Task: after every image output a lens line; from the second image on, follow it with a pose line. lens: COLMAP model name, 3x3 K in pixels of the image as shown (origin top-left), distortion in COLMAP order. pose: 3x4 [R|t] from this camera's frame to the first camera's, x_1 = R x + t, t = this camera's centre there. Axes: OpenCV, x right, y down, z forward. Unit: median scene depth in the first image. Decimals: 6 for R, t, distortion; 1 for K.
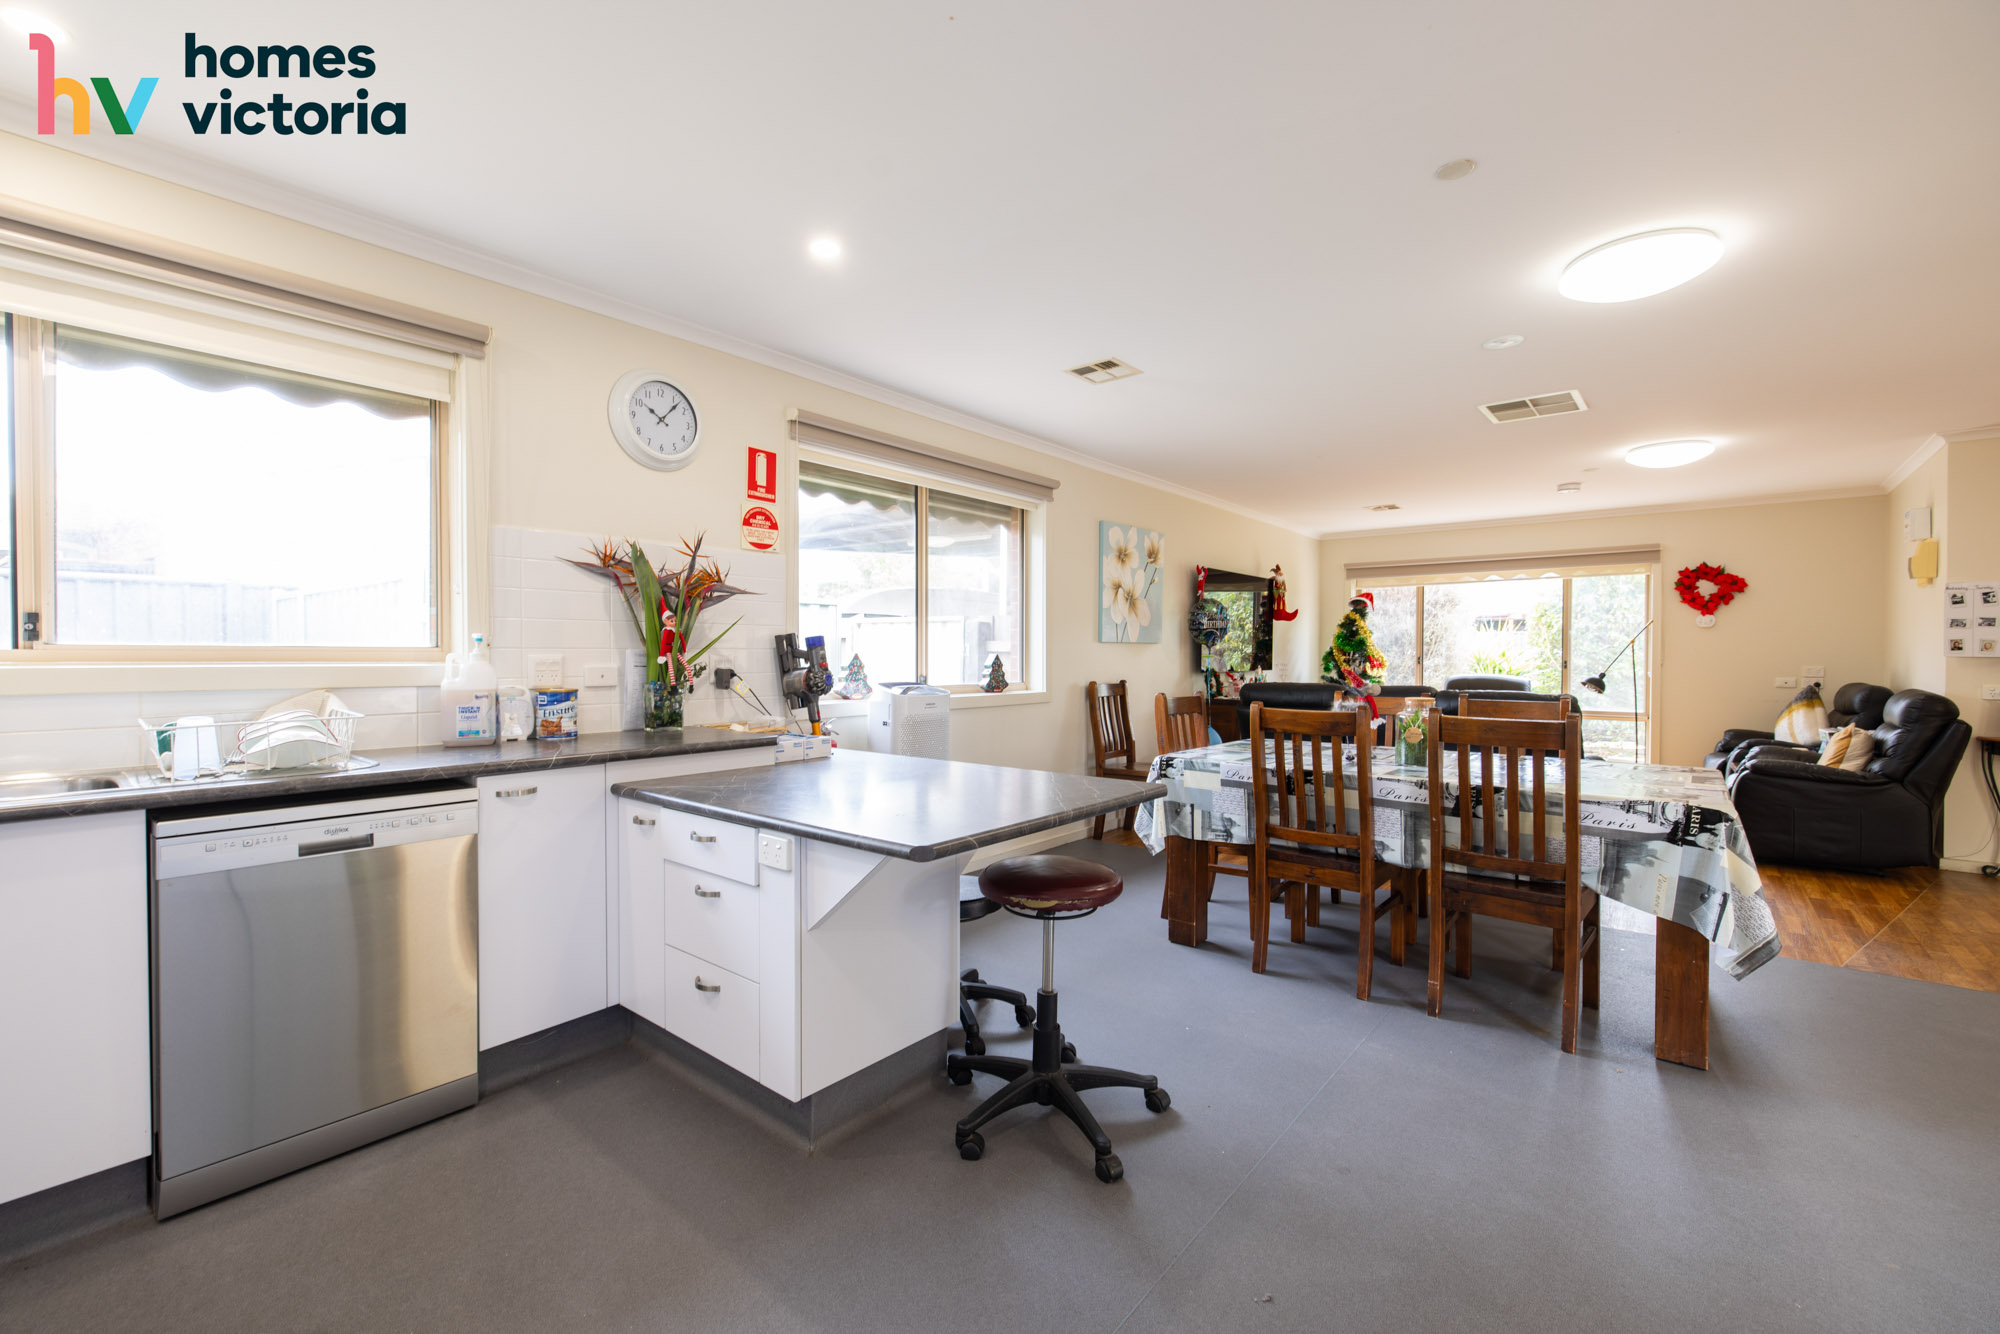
lens RADIAL K [[837.2, 0, 996.6], [0, 837.2, 662.3], [0, 0, 1]] dist [-0.000595, 0.000115]
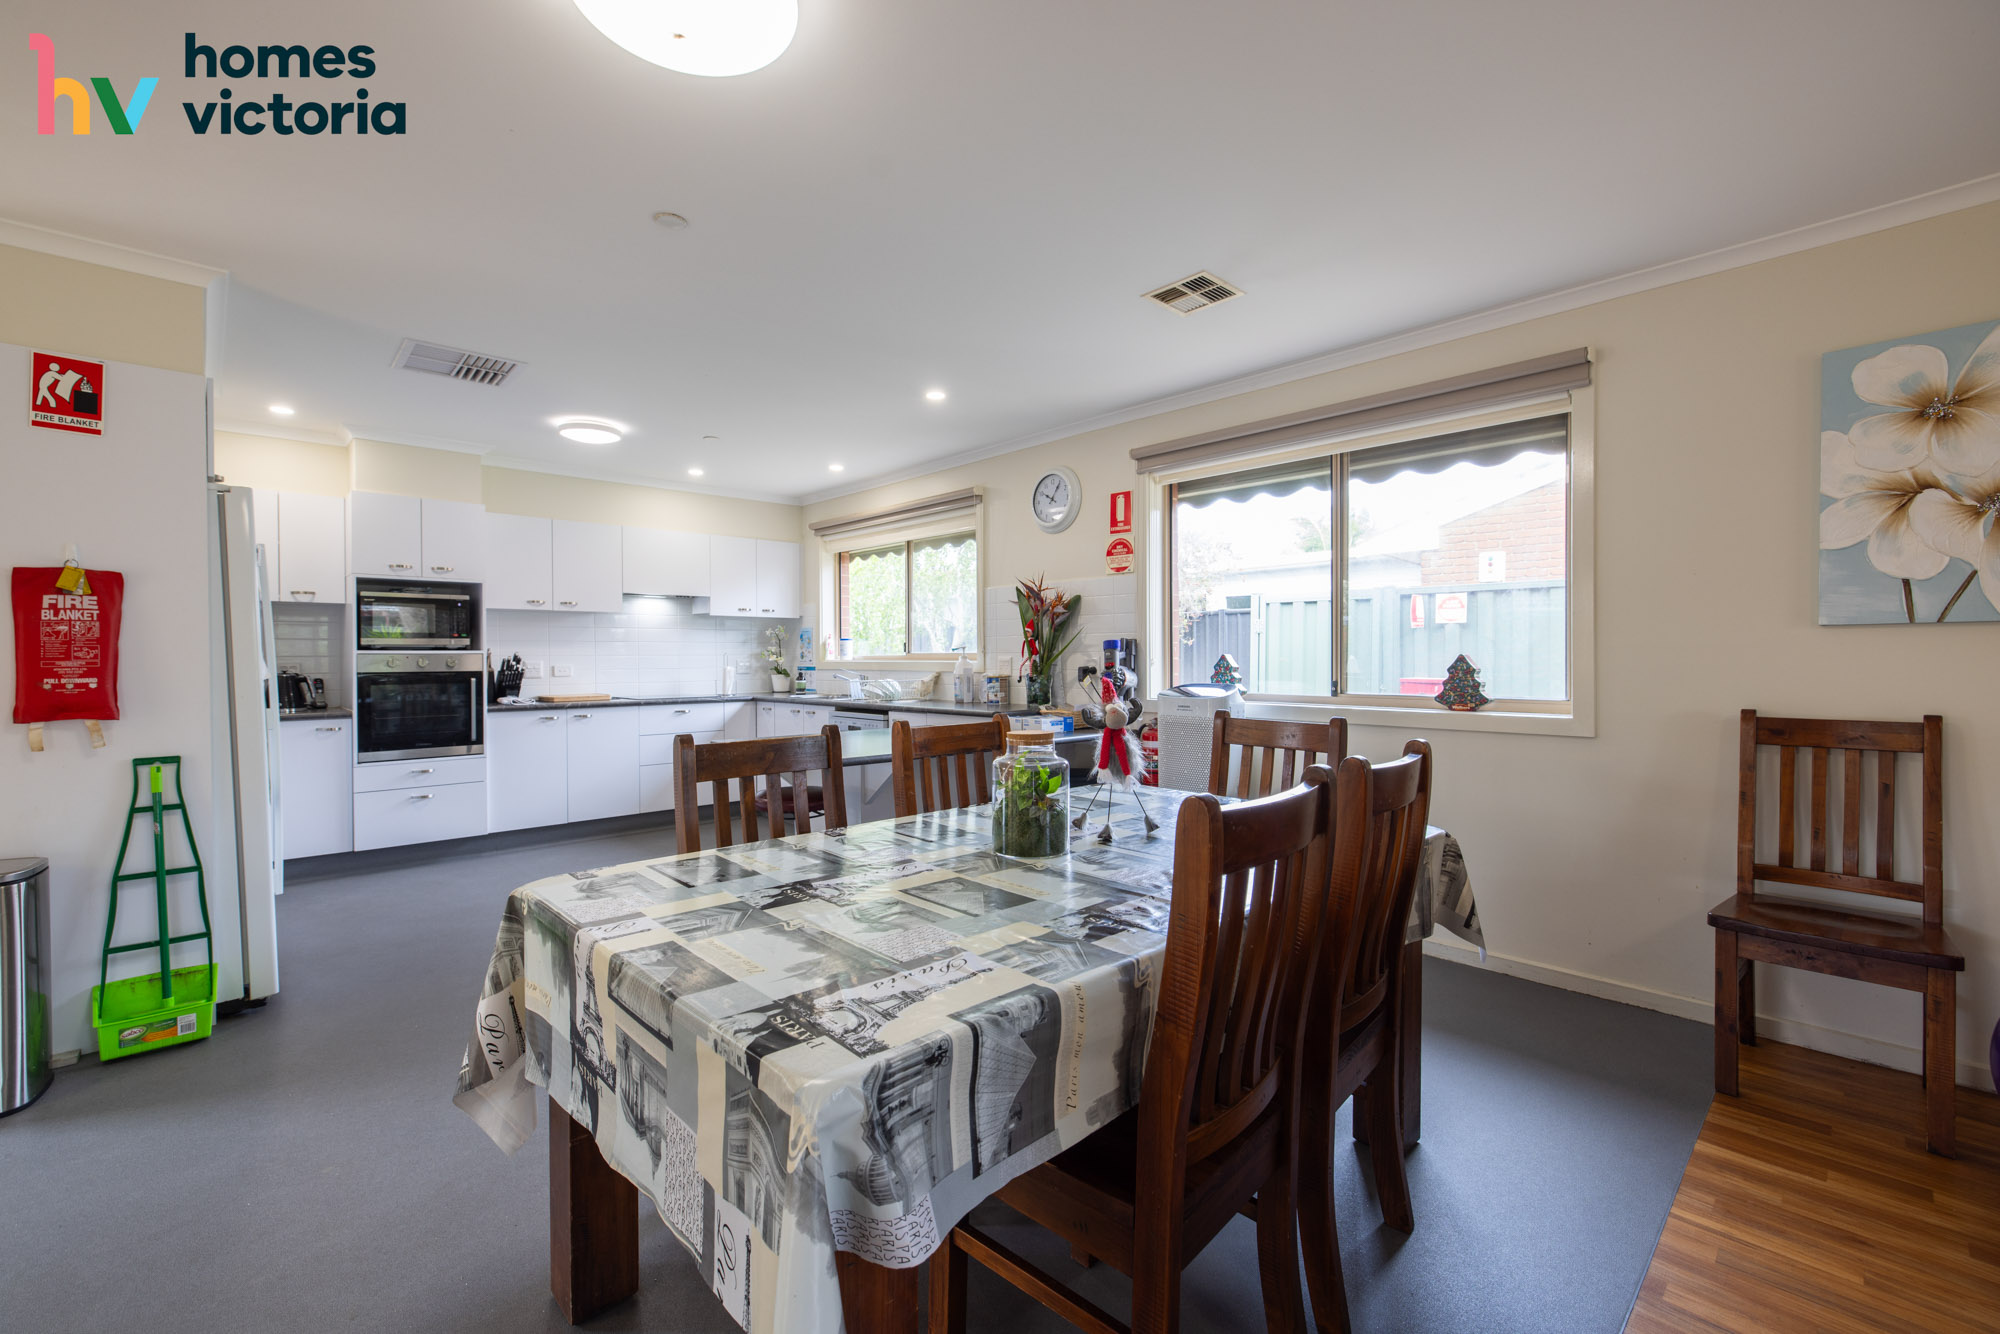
lens RADIAL K [[837.2, 0, 992.1], [0, 837.2, 663.2], [0, 0, 1]] dist [-0.000595, 0.000115]
pose [[-0.122555, 0.006877, -0.992438, 0.612823], [-0.006126, 0.999952, 0.007686, -0.004177], [0.992443, 0.007021, -0.122507, 0.598368]]
